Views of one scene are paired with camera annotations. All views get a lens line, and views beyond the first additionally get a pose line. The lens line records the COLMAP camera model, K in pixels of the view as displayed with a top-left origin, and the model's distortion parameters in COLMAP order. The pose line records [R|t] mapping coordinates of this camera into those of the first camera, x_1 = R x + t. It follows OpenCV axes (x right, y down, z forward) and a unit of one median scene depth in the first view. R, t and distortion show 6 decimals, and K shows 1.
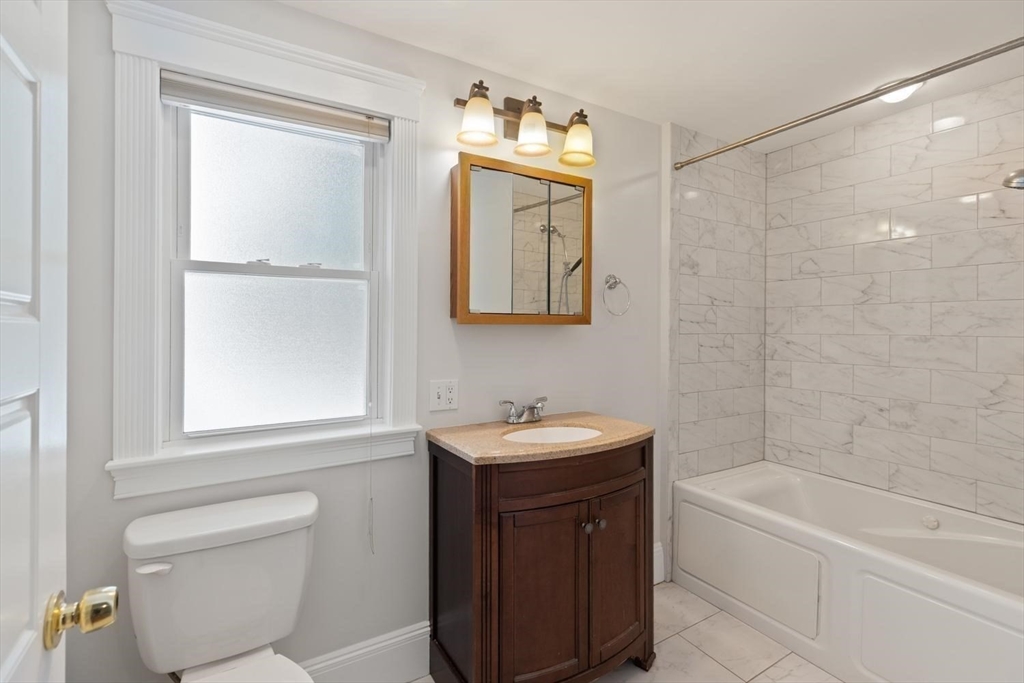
lens RADIAL K [[462.1, 0, 516.1], [0, 462.1, 333.0], [0, 0, 1]] dist [0.012134, -0.002522]
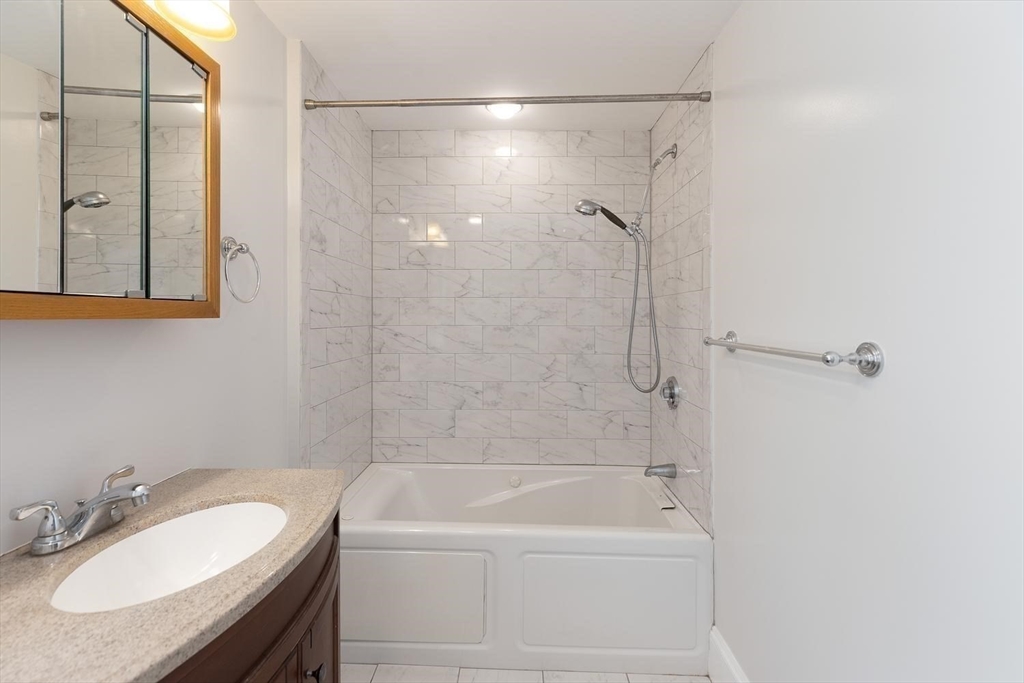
lens RADIAL K [[462.1, 0, 491.8], [0, 462.1, 320.8], [0, 0, 1]] dist [0.012134, -0.002522]
pose [[0.559856, -0.010074, 0.828528, -0.109061], [0.011036, 0.999928, 0.004701, -0.011413], [-0.828516, 0.006512, 0.559927, 0.338870]]
